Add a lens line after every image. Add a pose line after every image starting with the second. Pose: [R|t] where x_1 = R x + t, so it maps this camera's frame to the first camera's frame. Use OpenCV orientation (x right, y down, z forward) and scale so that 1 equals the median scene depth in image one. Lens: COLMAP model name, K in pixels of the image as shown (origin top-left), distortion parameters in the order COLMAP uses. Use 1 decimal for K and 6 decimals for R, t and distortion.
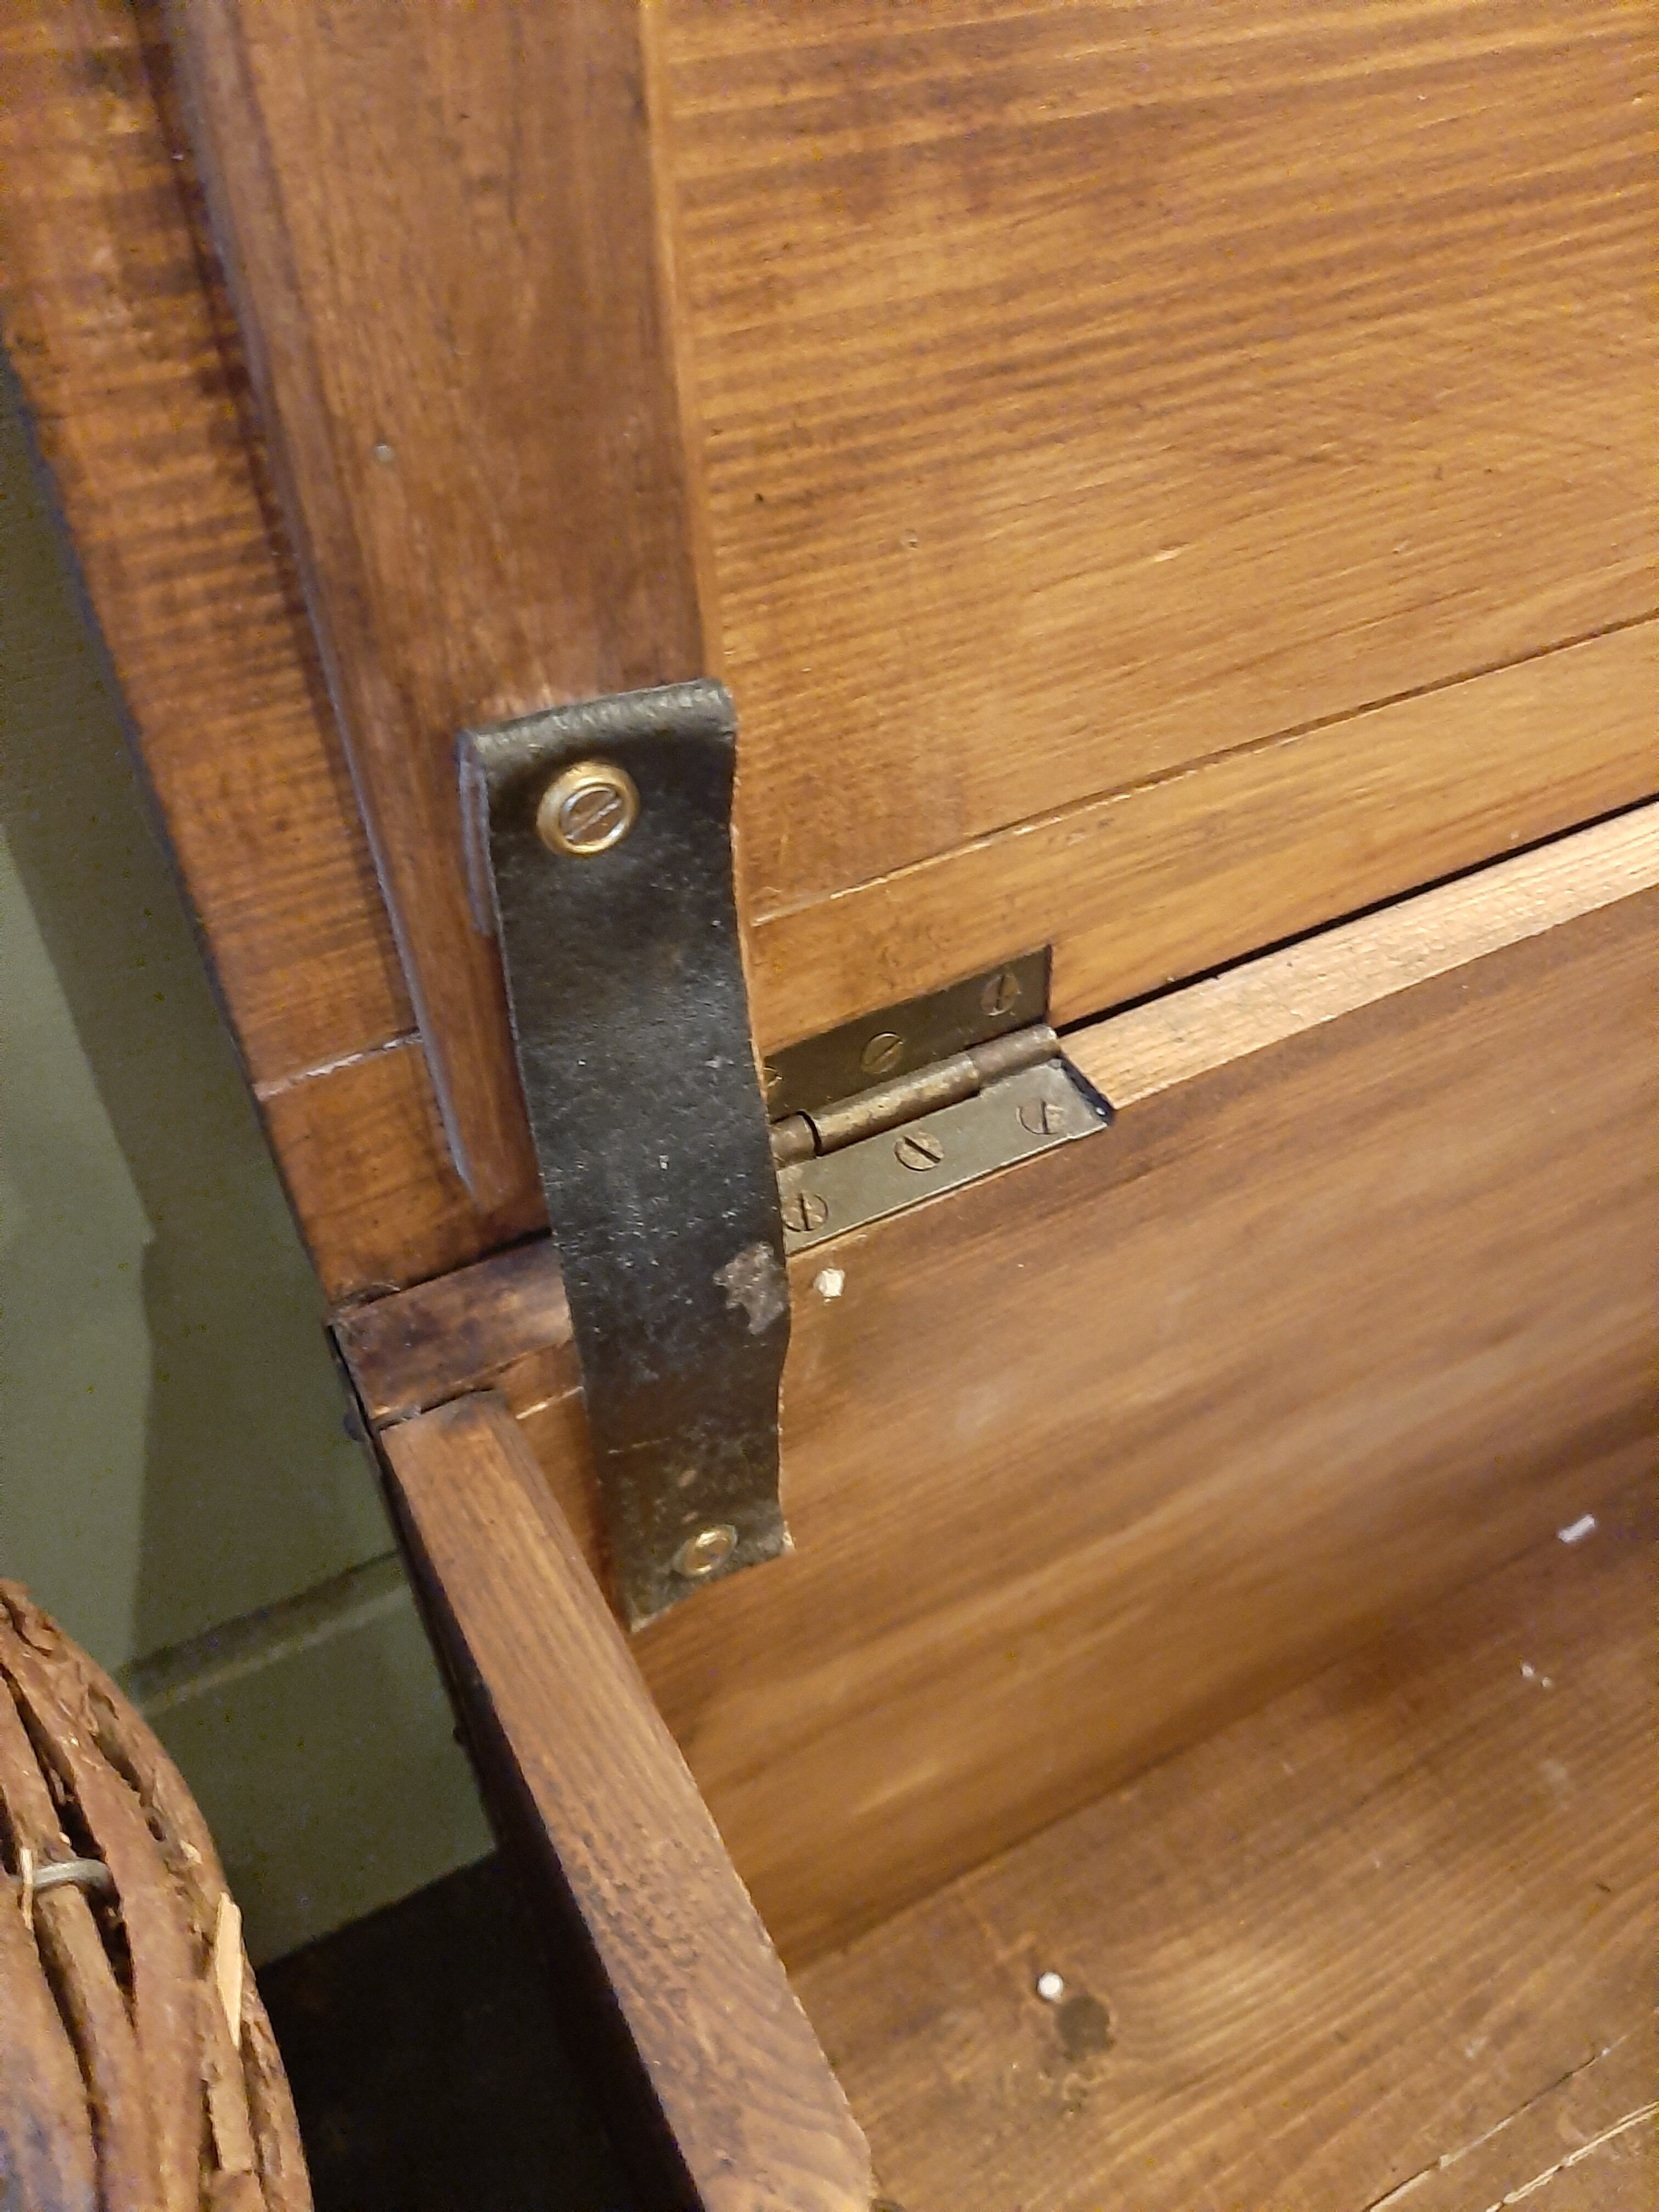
lens RADIAL K [[1742.7, 0, 790.7], [0, 1742.7, 1097.6], [0, 0, 1]] dist [0.024734, -0.088142]
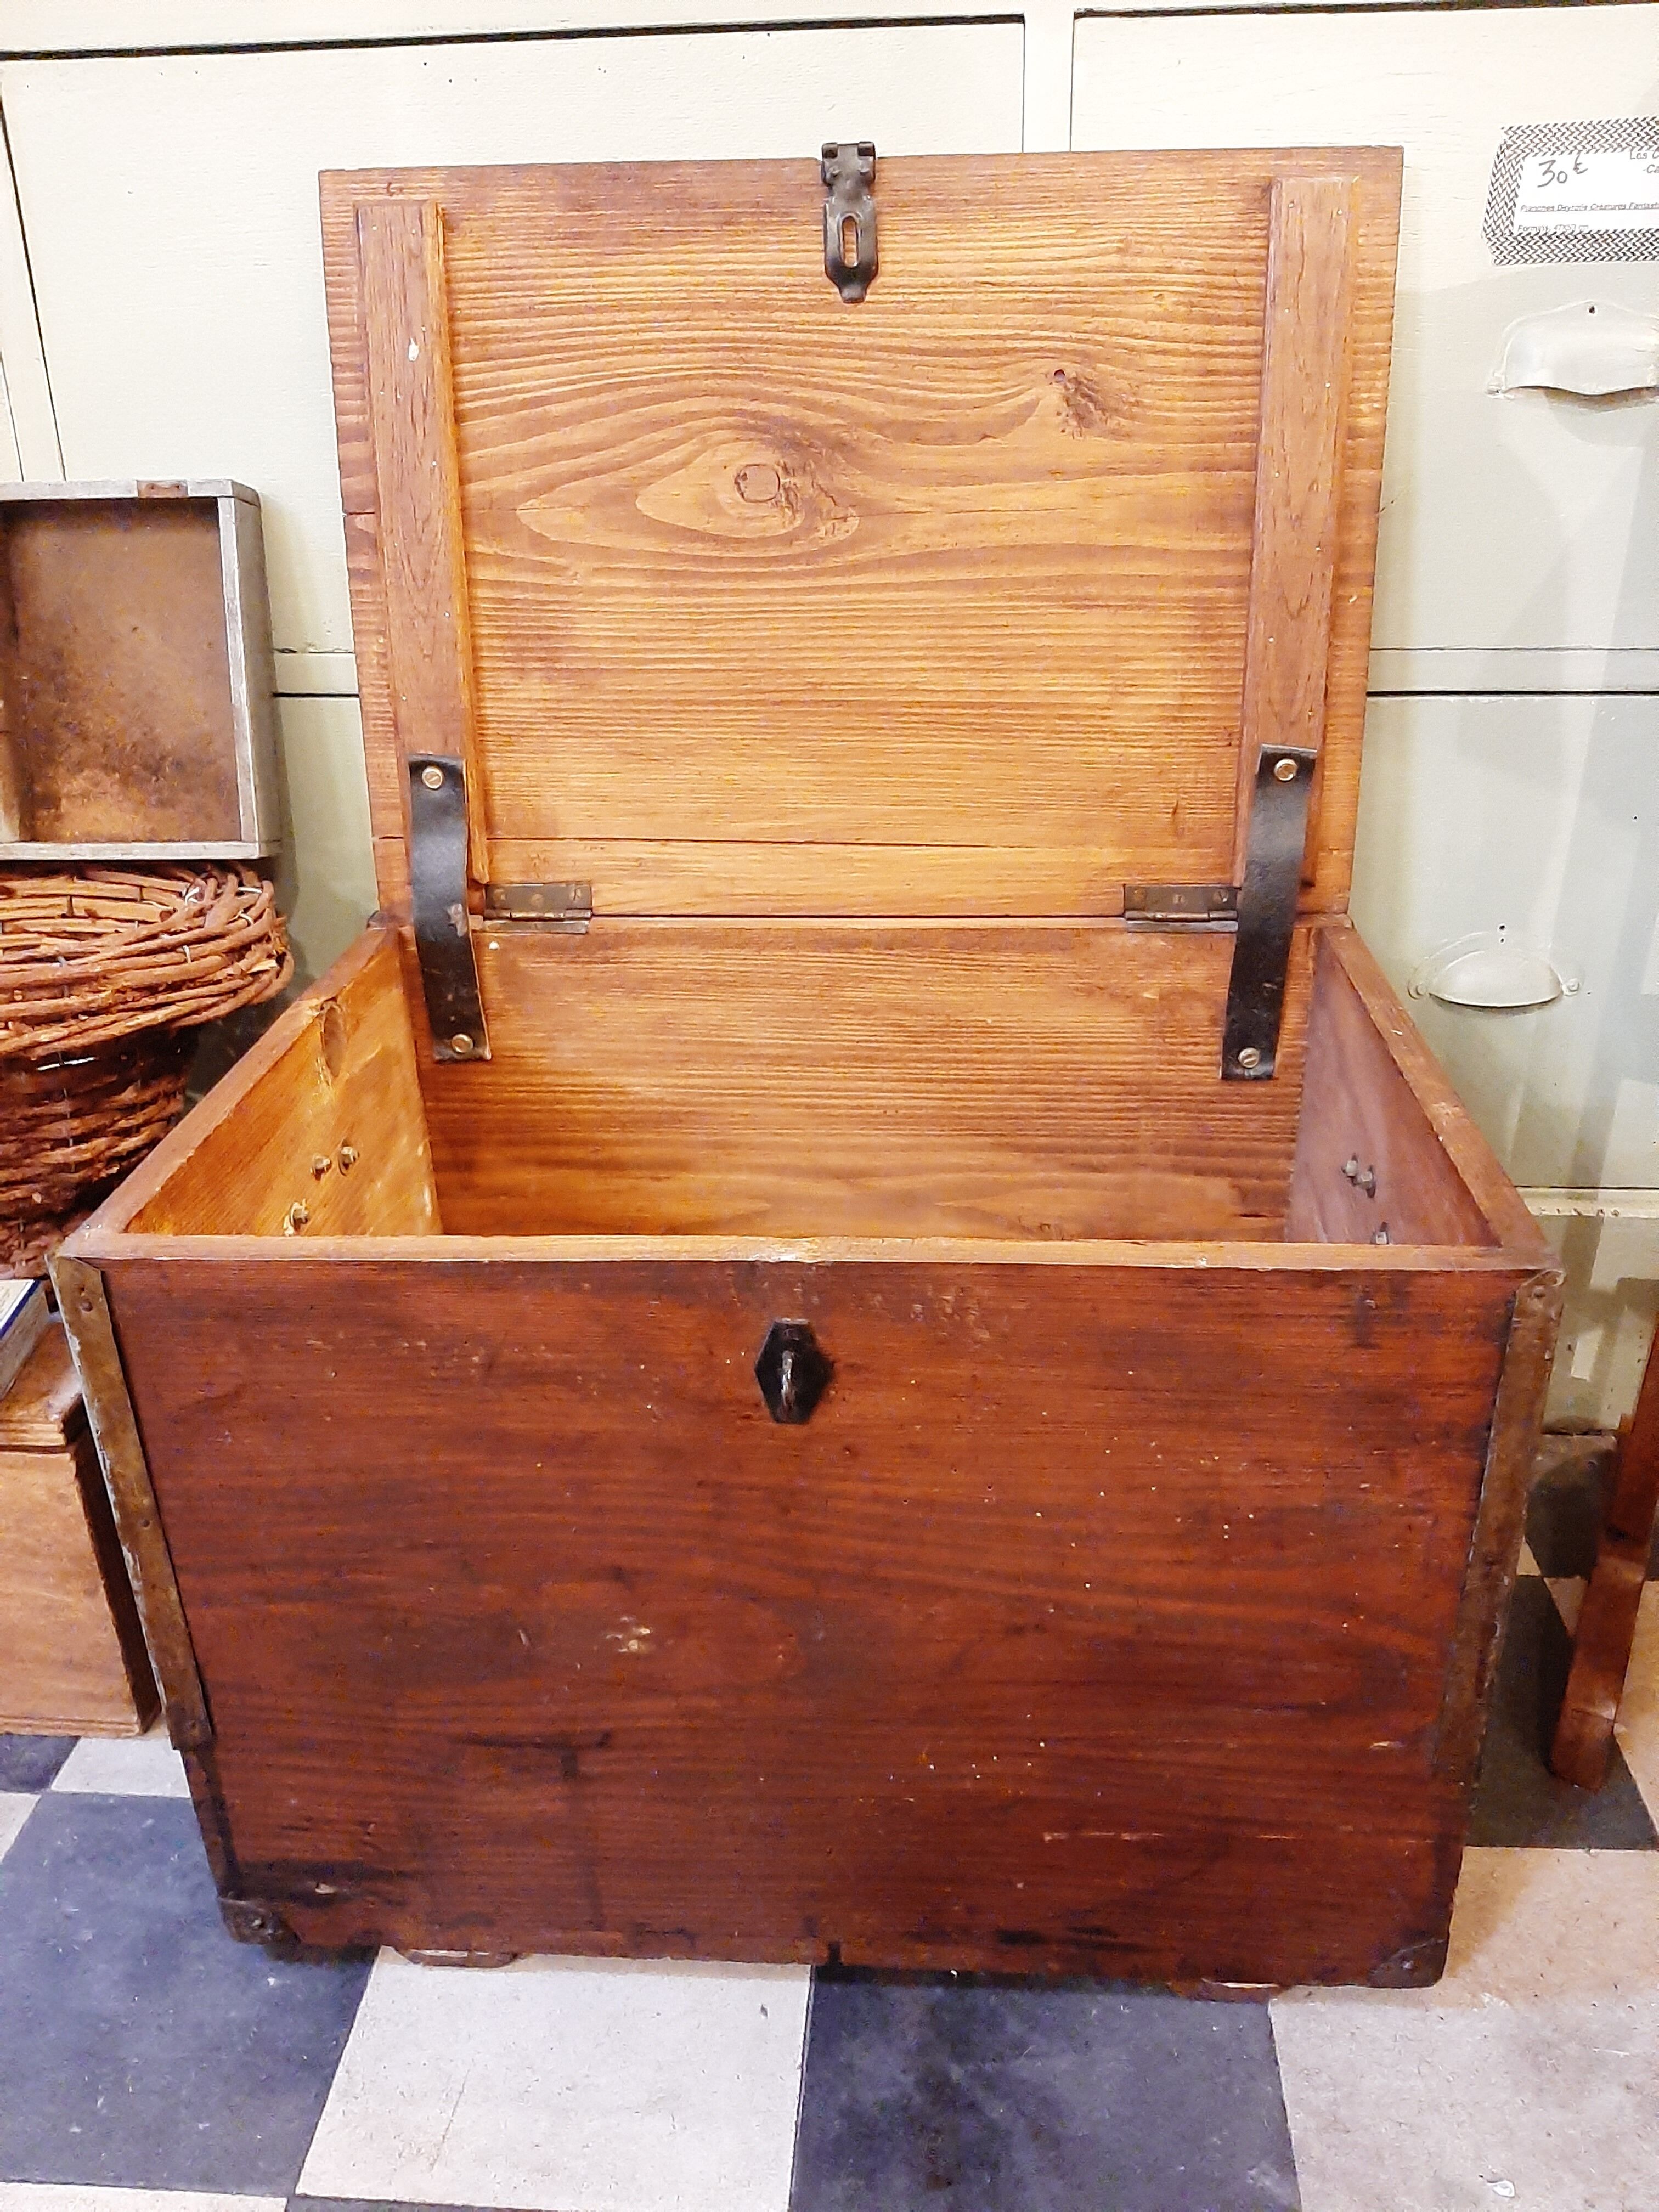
lens RADIAL K [[1742.7, 0, 866.1], [0, 1742.7, 1136.4], [0, 0, 1]] dist [0.024734, -0.088142]
pose [[0.851134, 0.196991, -0.486586, 3.022288], [-0.368447, 0.884422, -0.286434, 1.448741], [0.373922, 0.423075, 0.825342, -1.848787]]
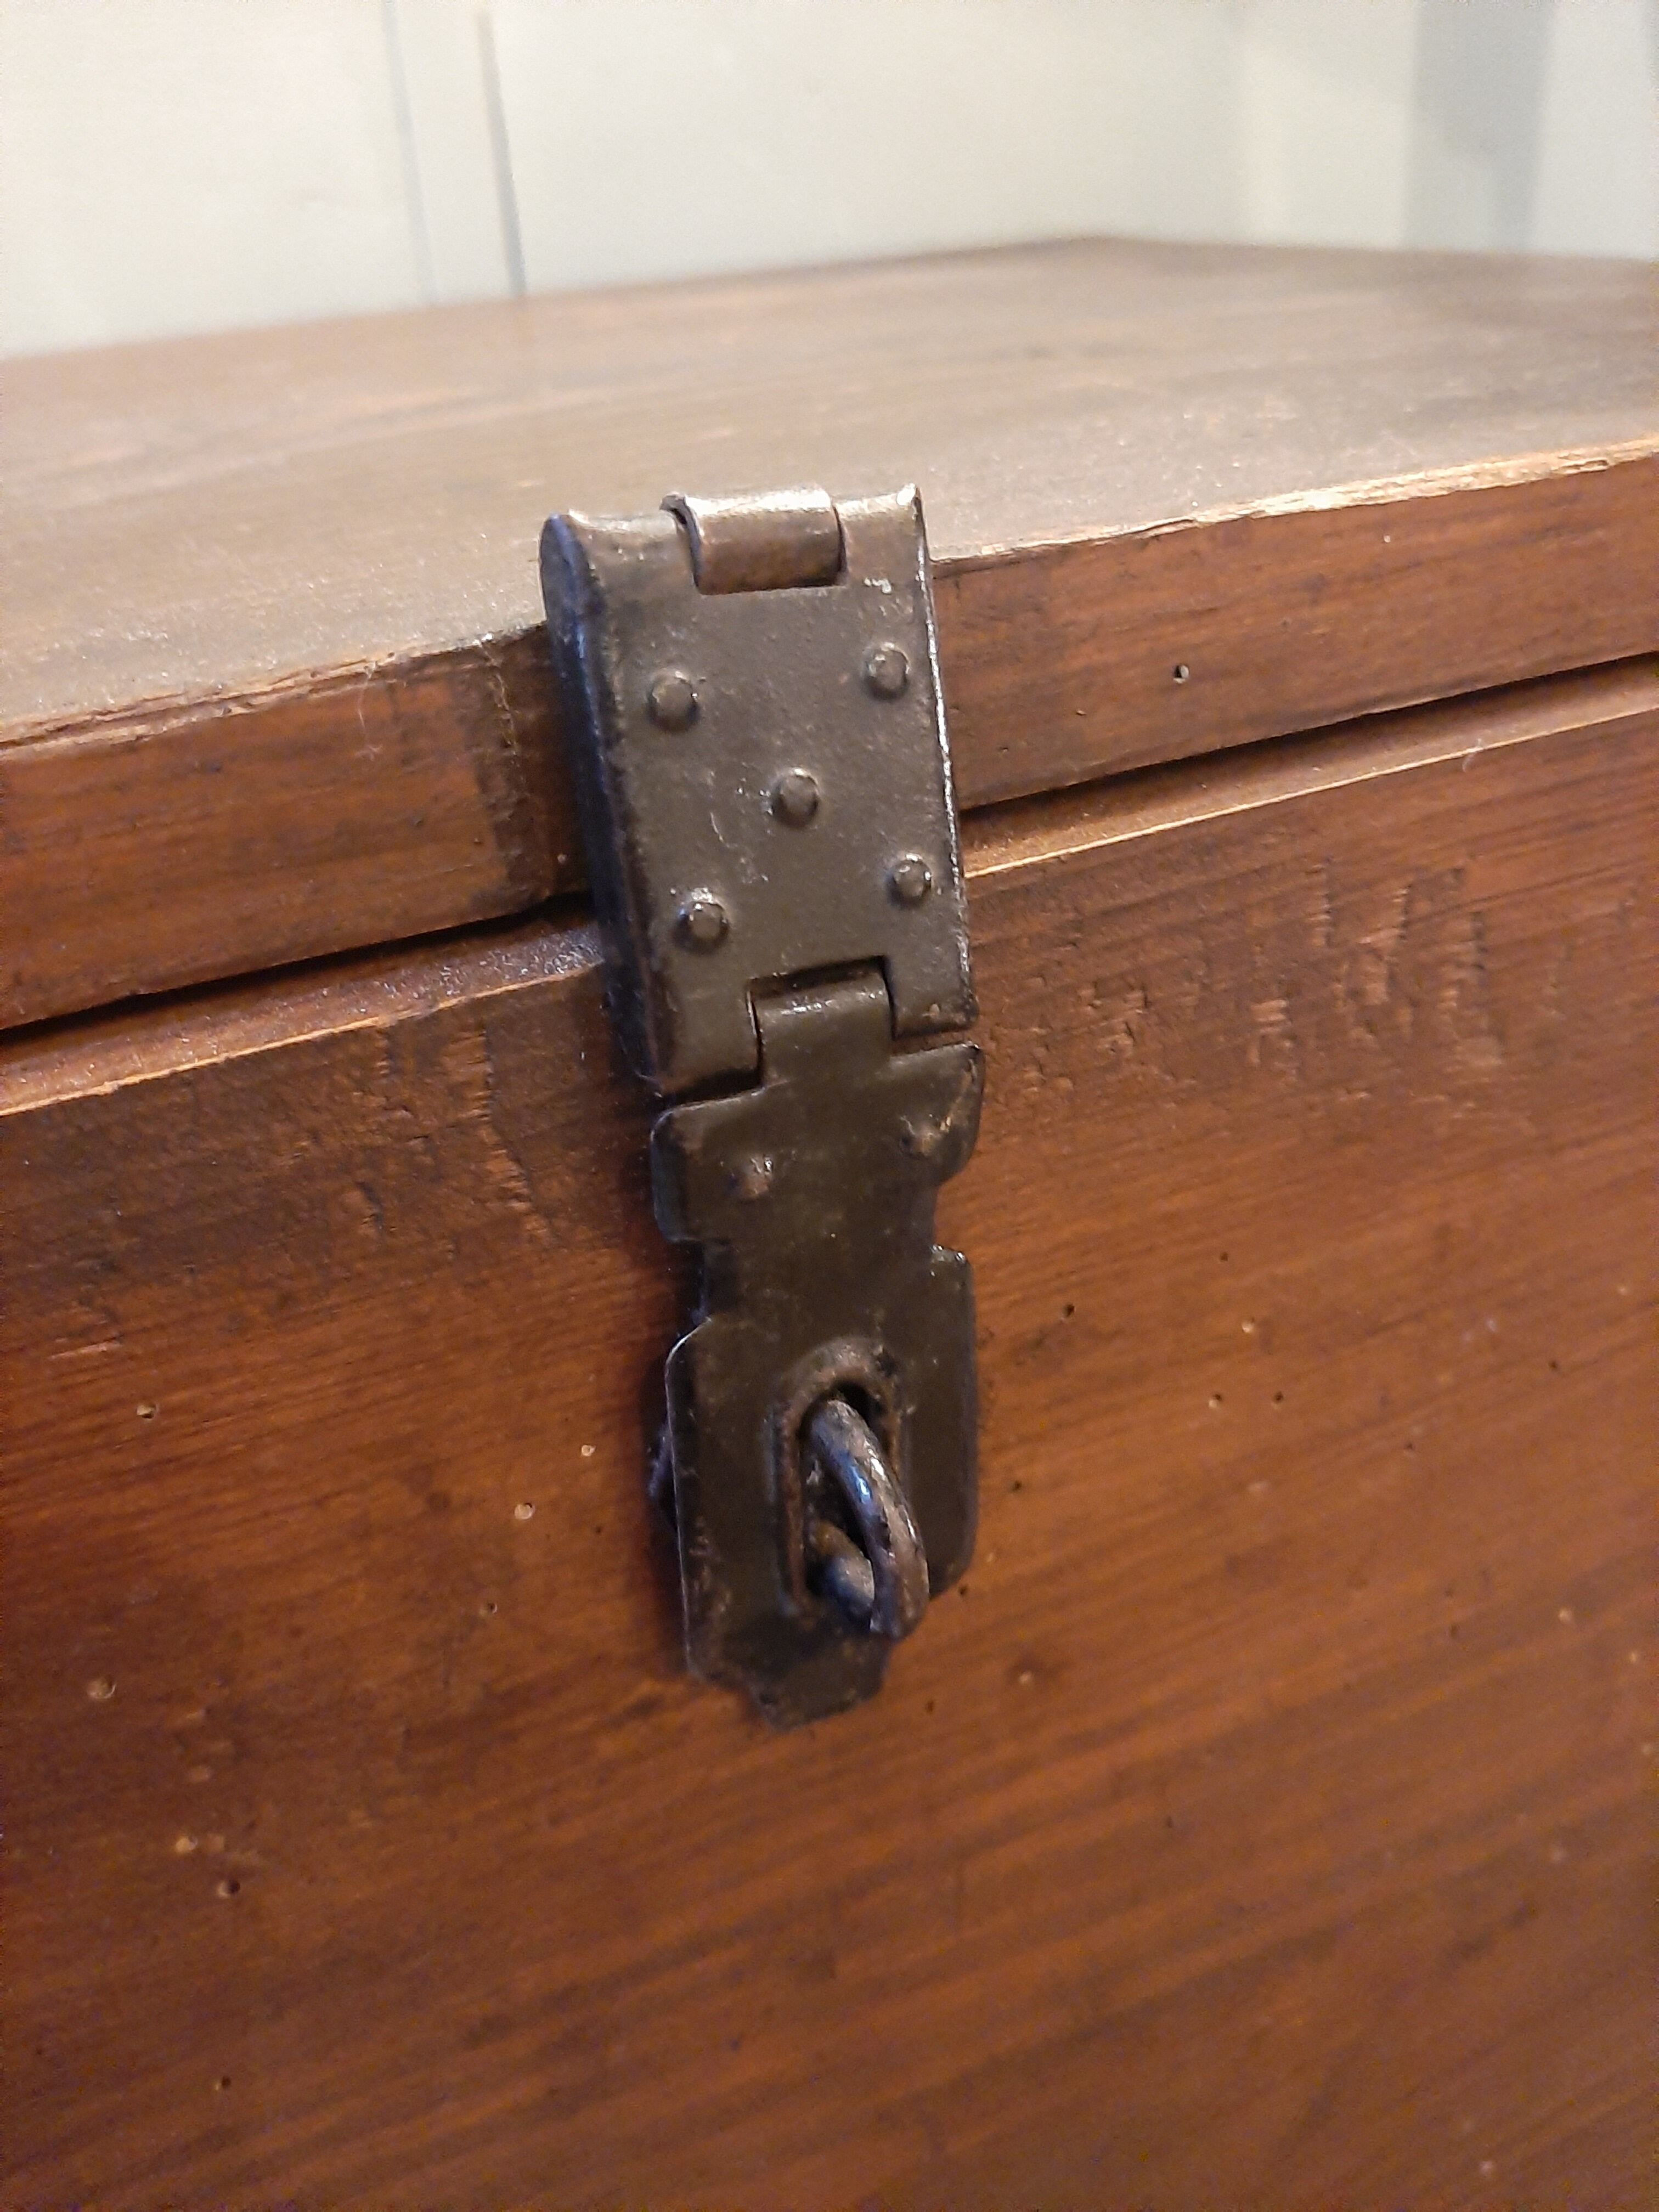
lens RADIAL K [[1821.1, 0, 835.7], [0, 1821.1, 1090.0], [0, 0, 1]] dist [-0.035816, -0.003726]
pose [[0.995168, -0.043912, -0.087815, 1.659020], [0.012738, 0.944596, -0.327988, 1.103990], [0.097352, 0.325285, 0.940592, -0.012725]]
